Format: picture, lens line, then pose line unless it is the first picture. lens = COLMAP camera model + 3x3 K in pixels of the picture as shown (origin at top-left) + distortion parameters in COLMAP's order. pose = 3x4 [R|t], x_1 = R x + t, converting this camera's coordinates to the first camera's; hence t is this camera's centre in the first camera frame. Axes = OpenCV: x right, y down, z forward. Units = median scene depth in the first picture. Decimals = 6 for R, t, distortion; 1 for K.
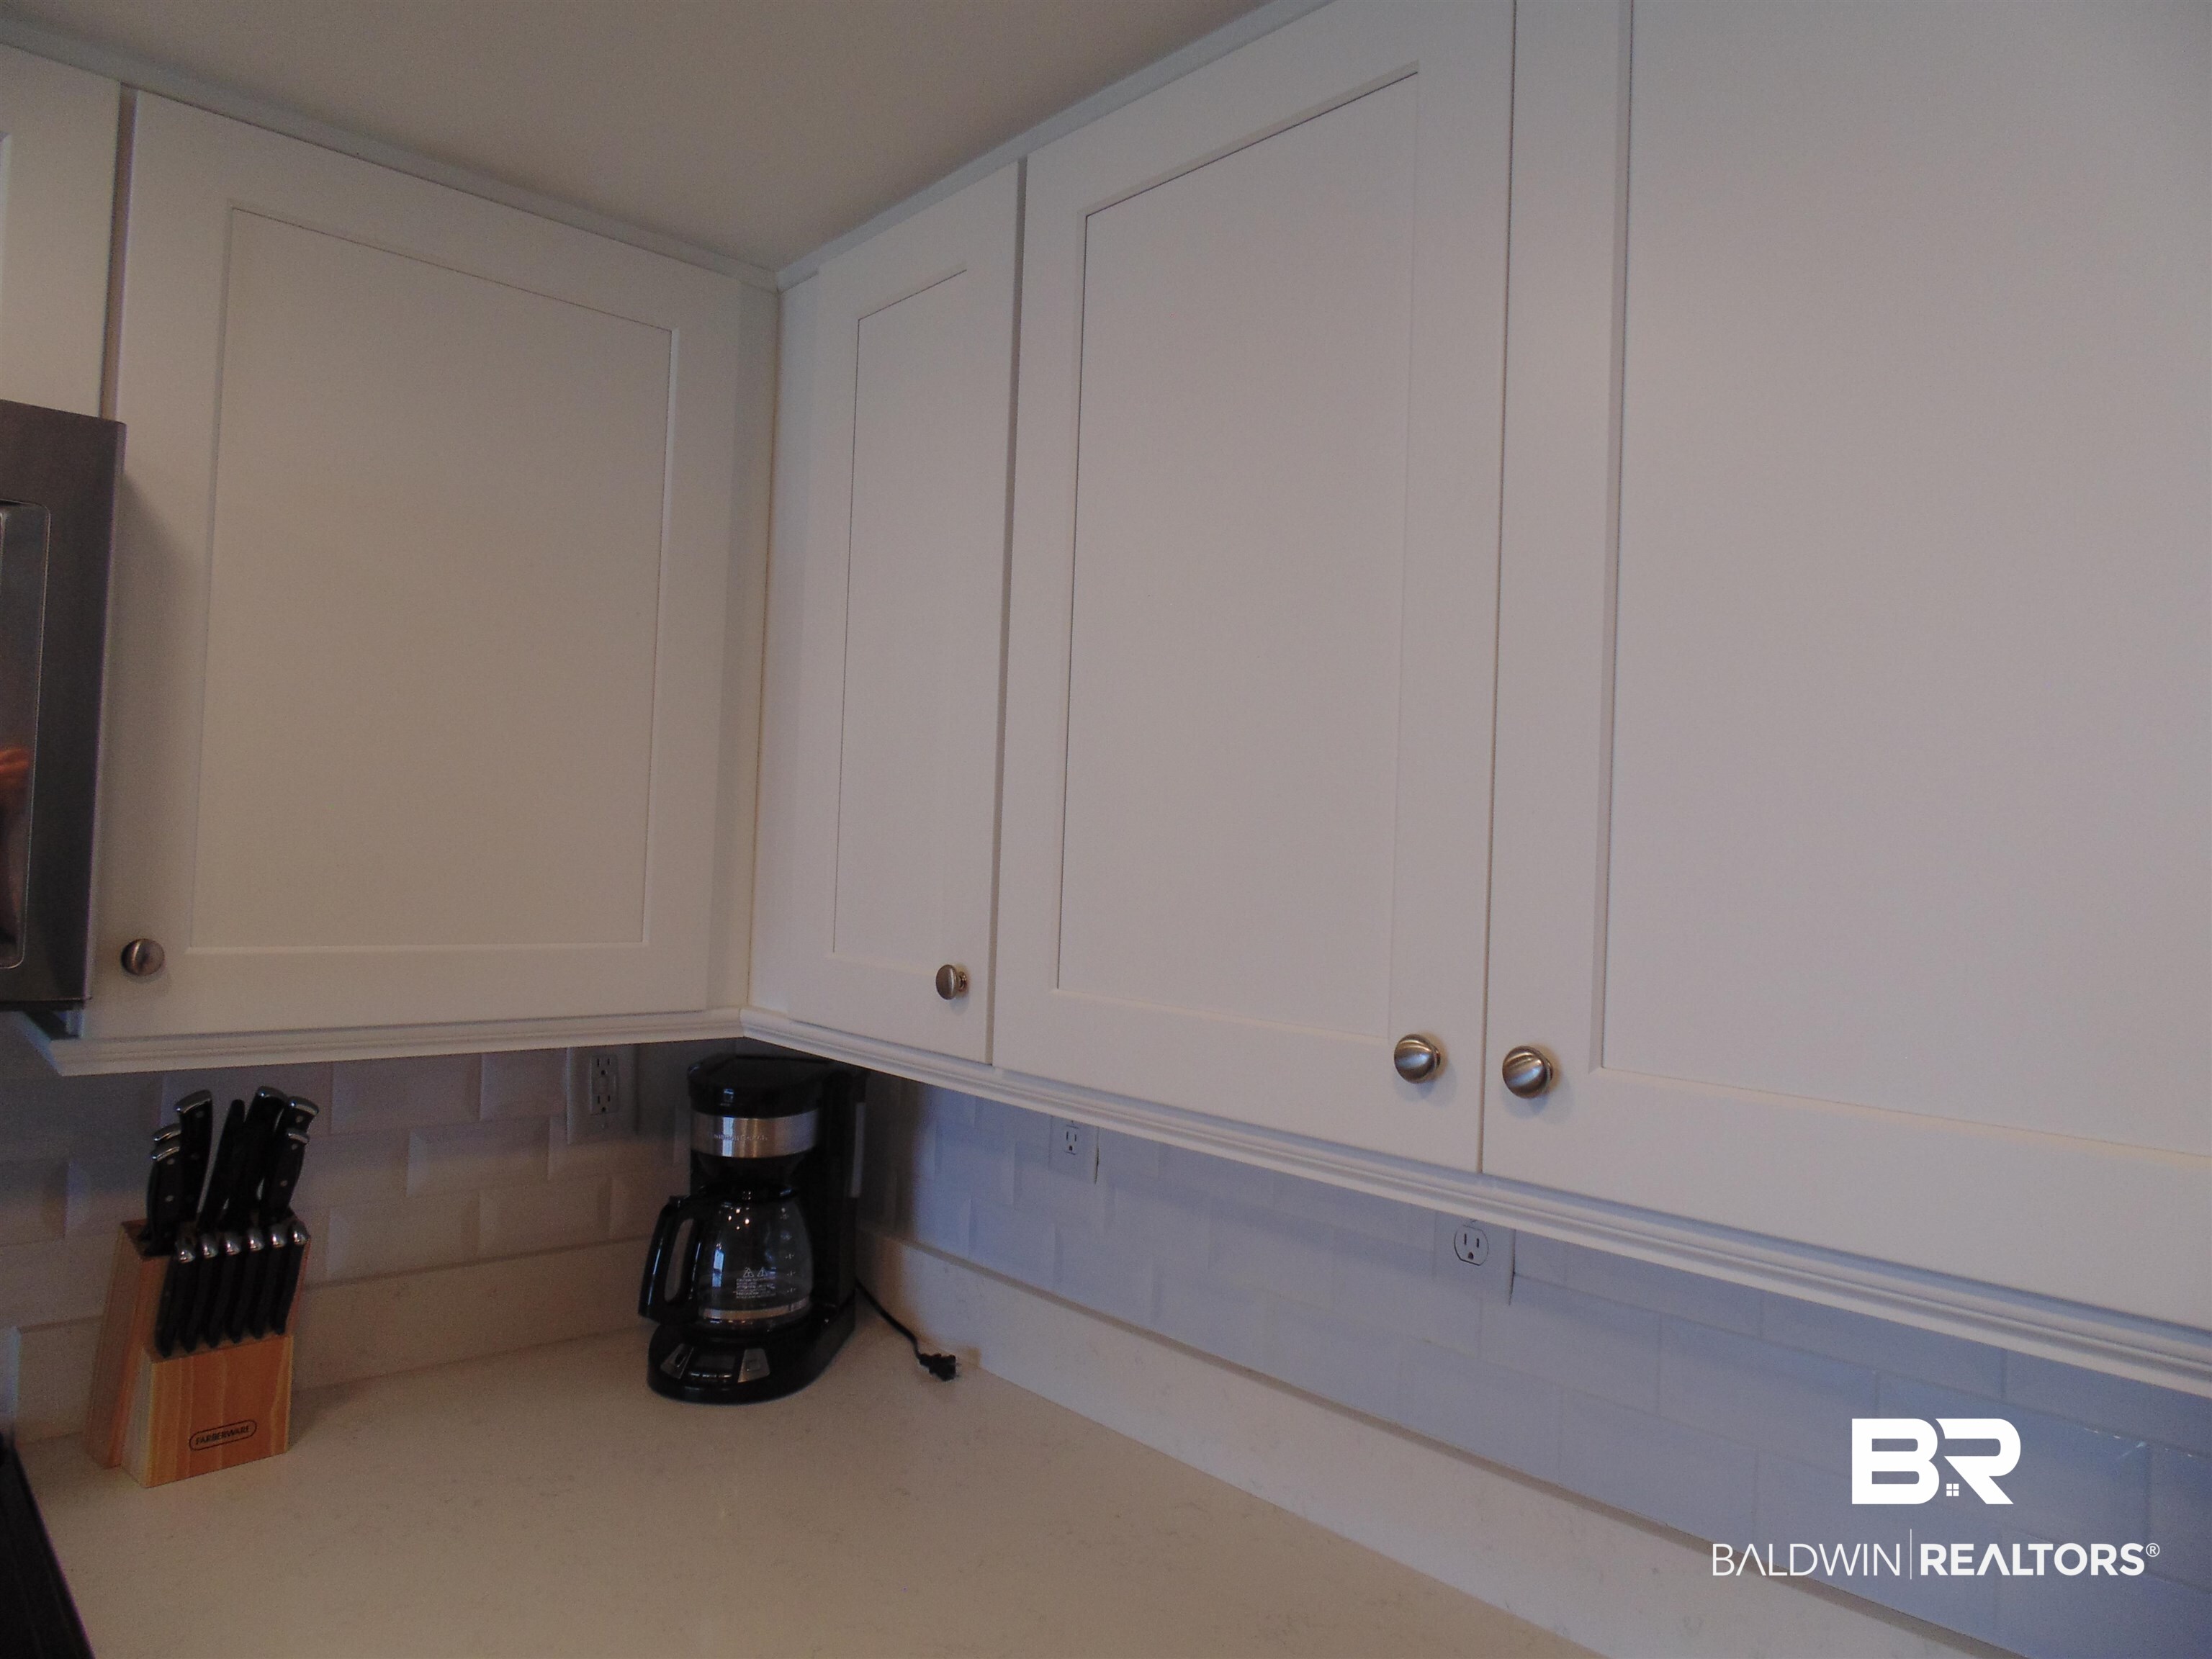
lens RADIAL K [[1482.3, 0, 1106.2], [0, 1482.3, 830.2], [0, 0, 1]] dist [-0.012820, 0.002245]
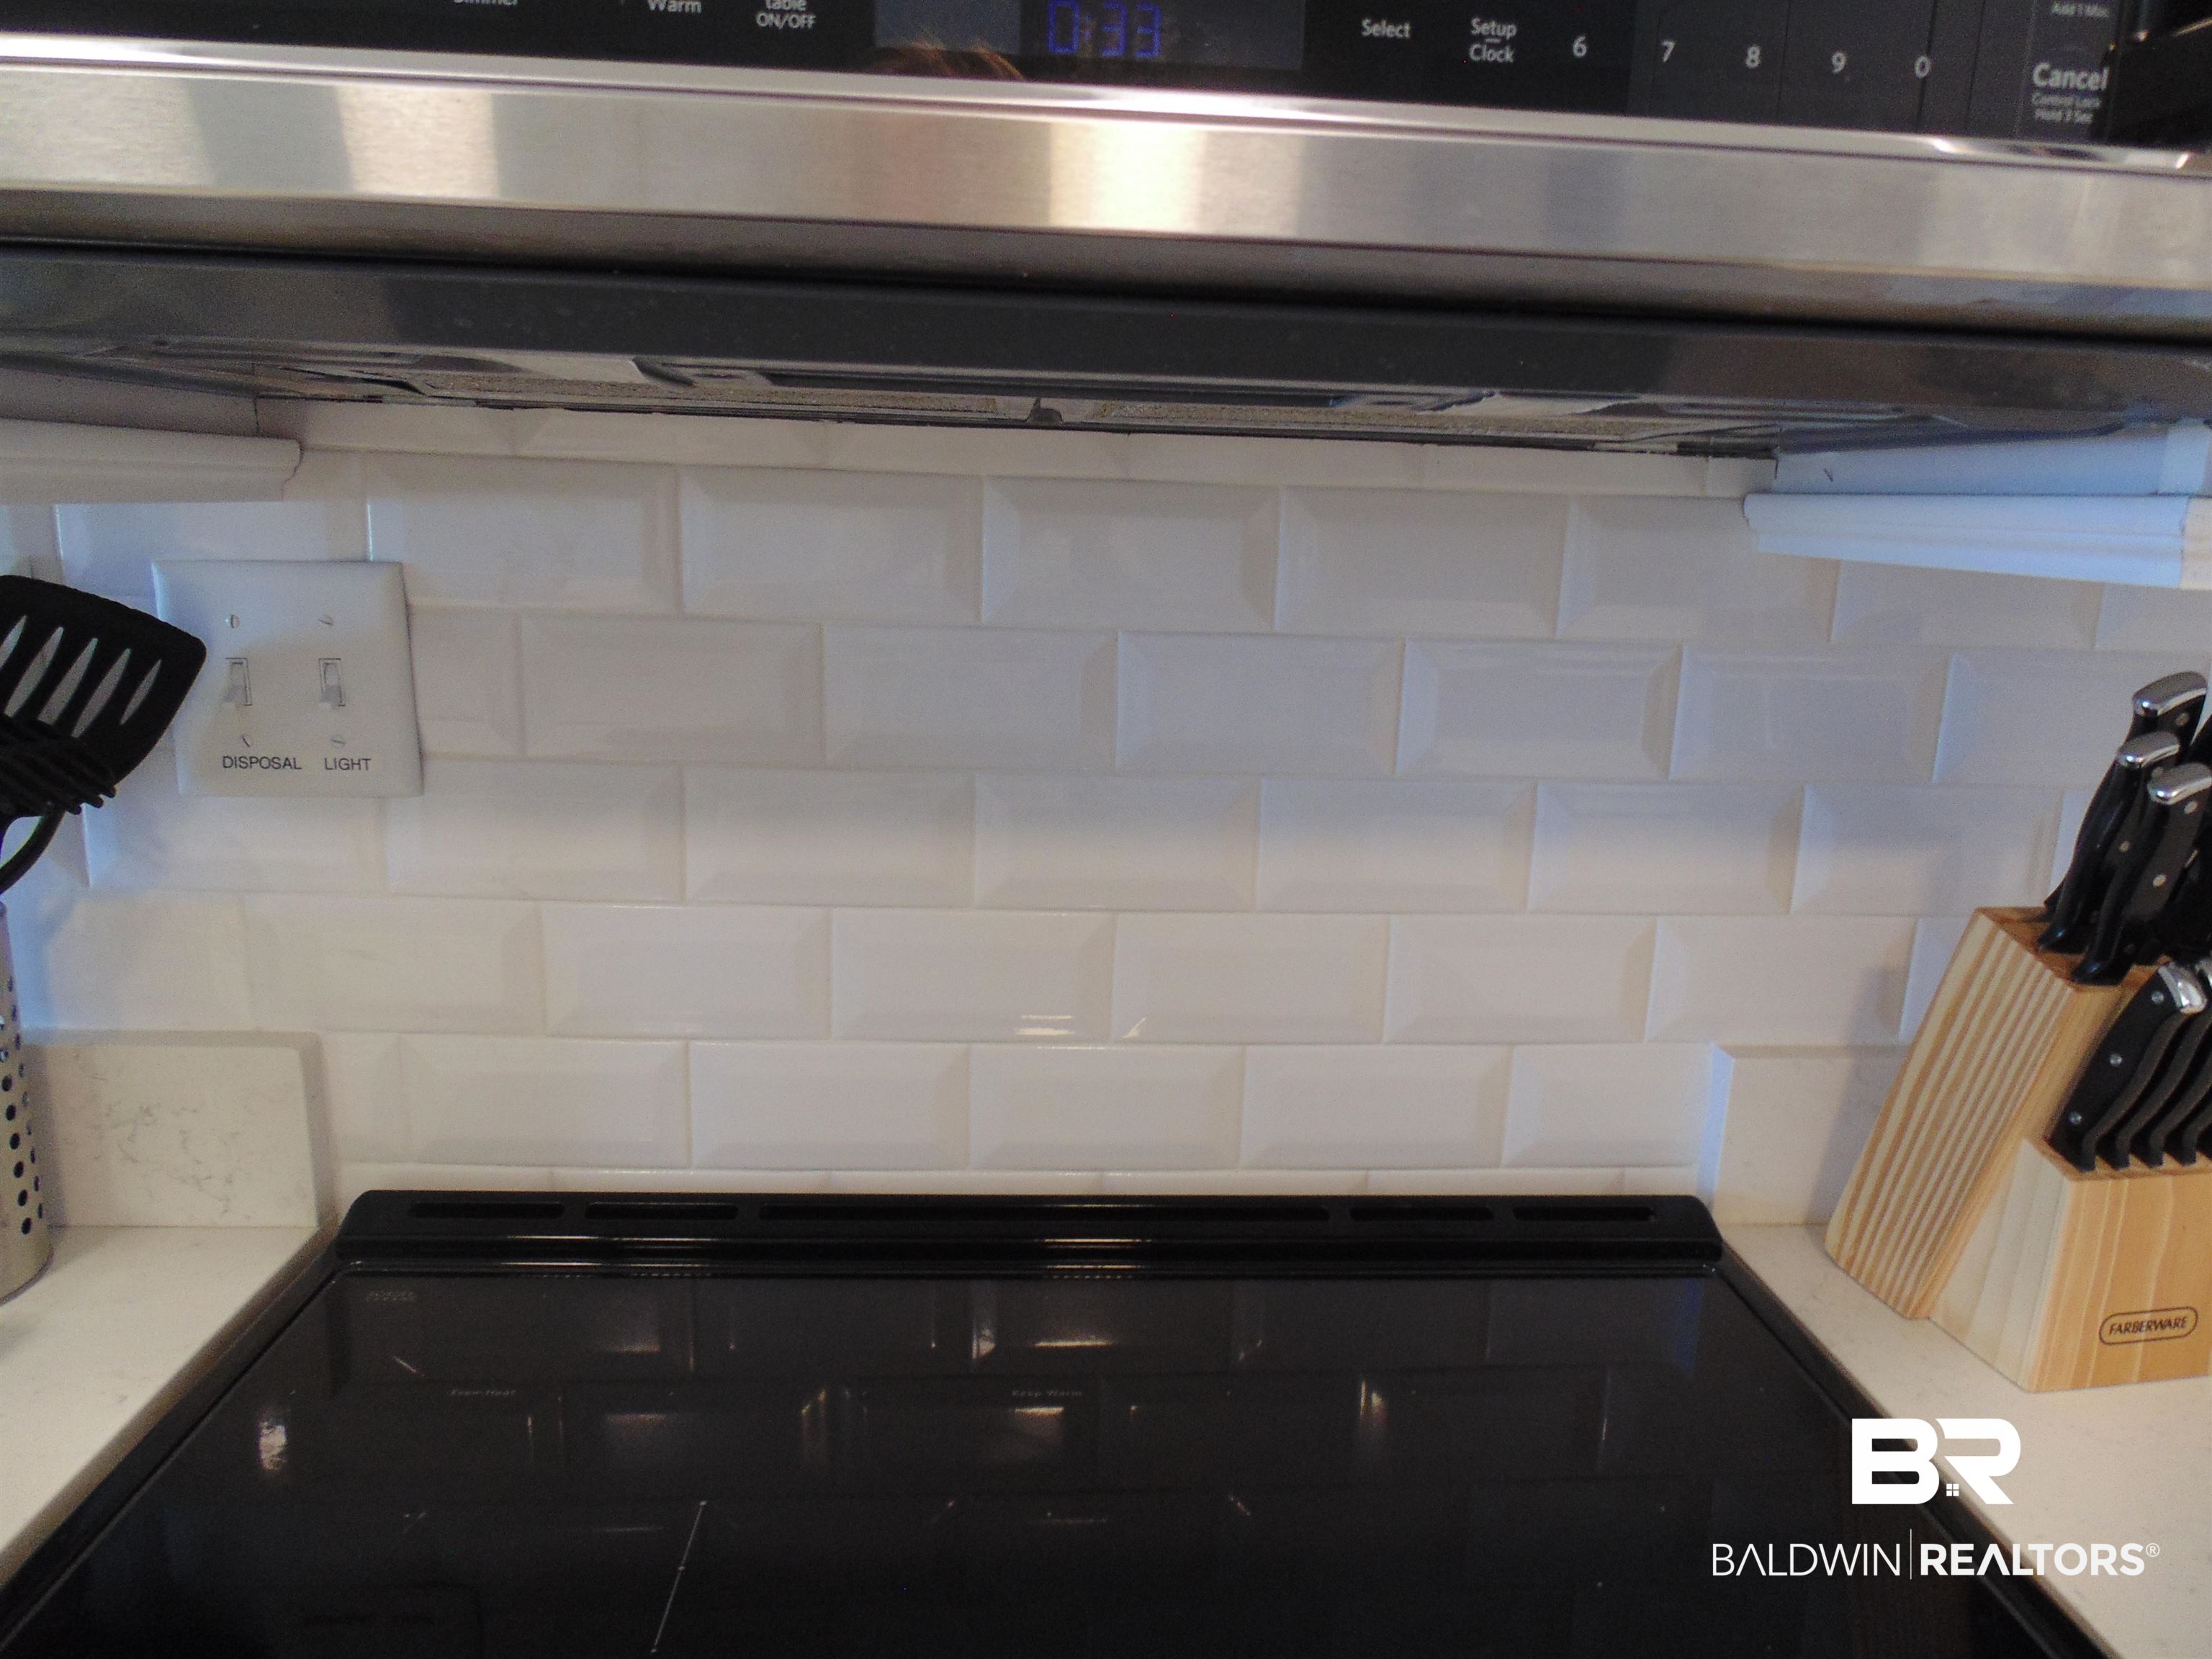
lens RADIAL K [[1482.3, 0, 1106.2], [0, 1482.3, 823.2], [0, 0, 1]] dist [-0.012820, 0.002245]
pose [[0.773945, 0.113479, -0.623002, -0.525448], [0.012097, 0.980984, 0.193713, 0.114553], [0.633137, -0.157460, 0.757855, 0.353818]]
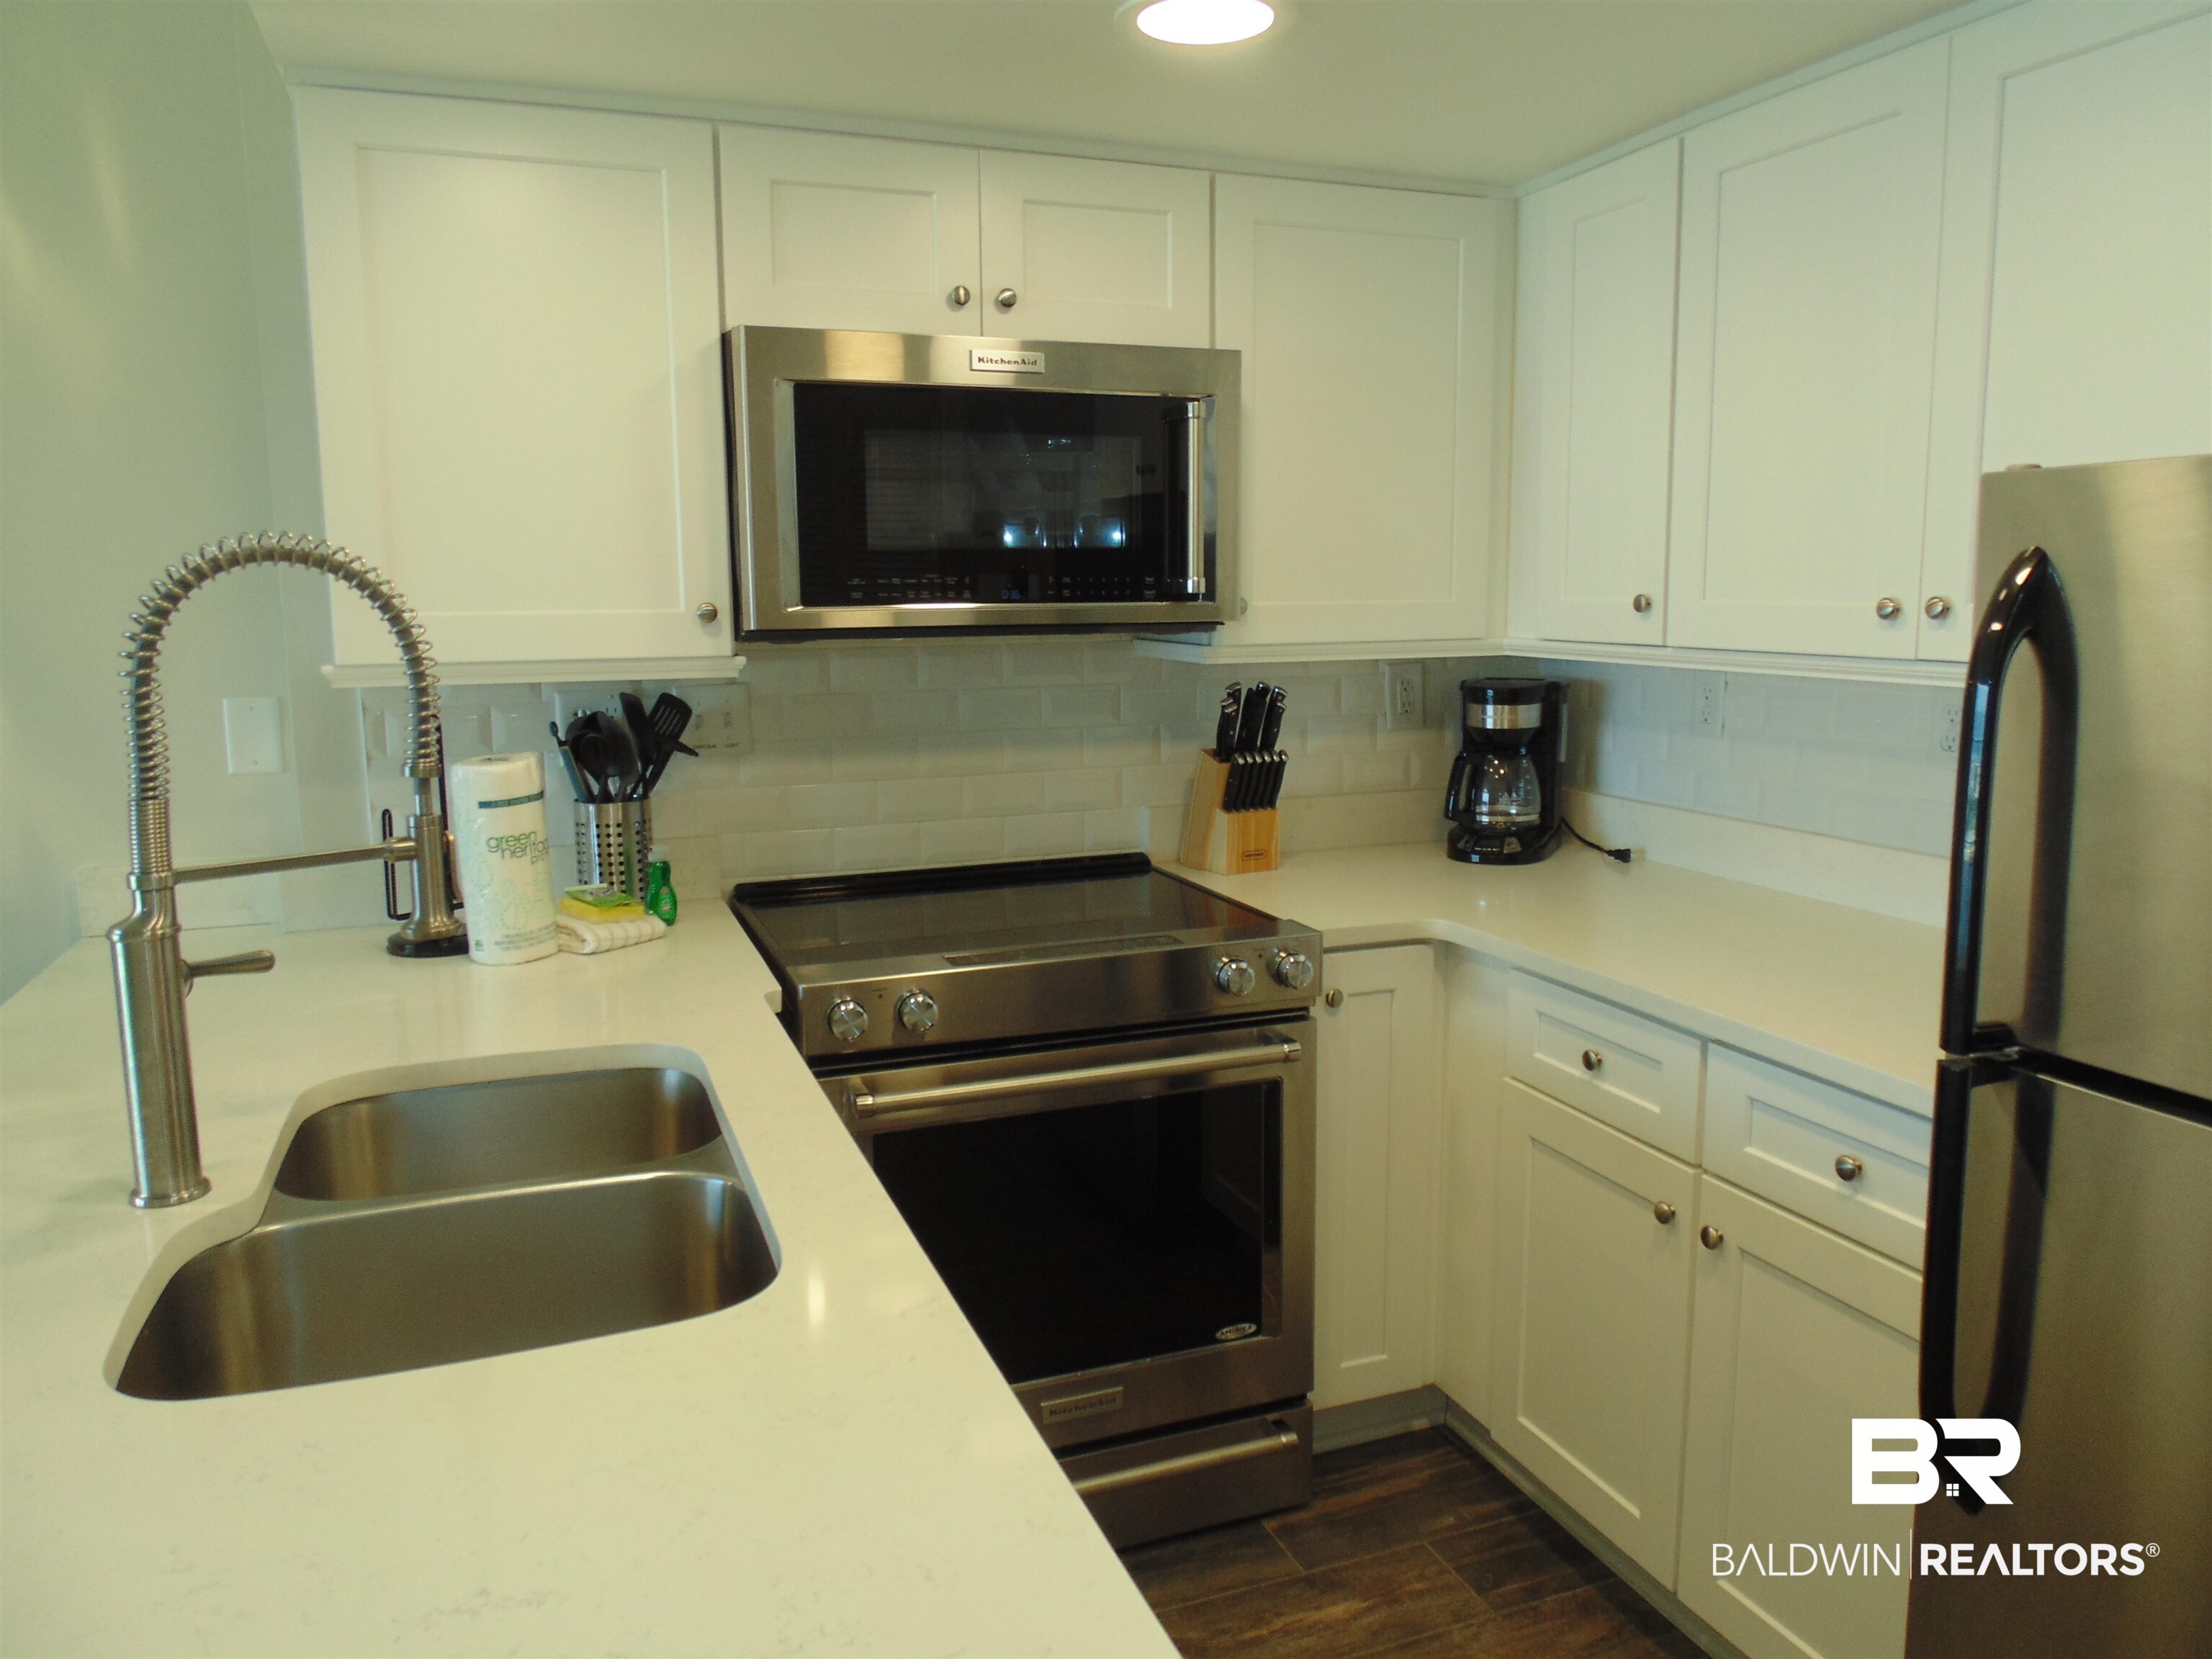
lens RADIAL K [[1575.7, 0, 1107.6], [0, 1575.7, 821.0], [0, 0, 1]] dist [-0.012672, -0.002642]
pose [[0.932454, 0.003120, -0.361274, -0.012737], [0.054720, 0.987208, 0.149757, 0.032598], [0.357120, -0.159410, 0.920355, -0.925815]]
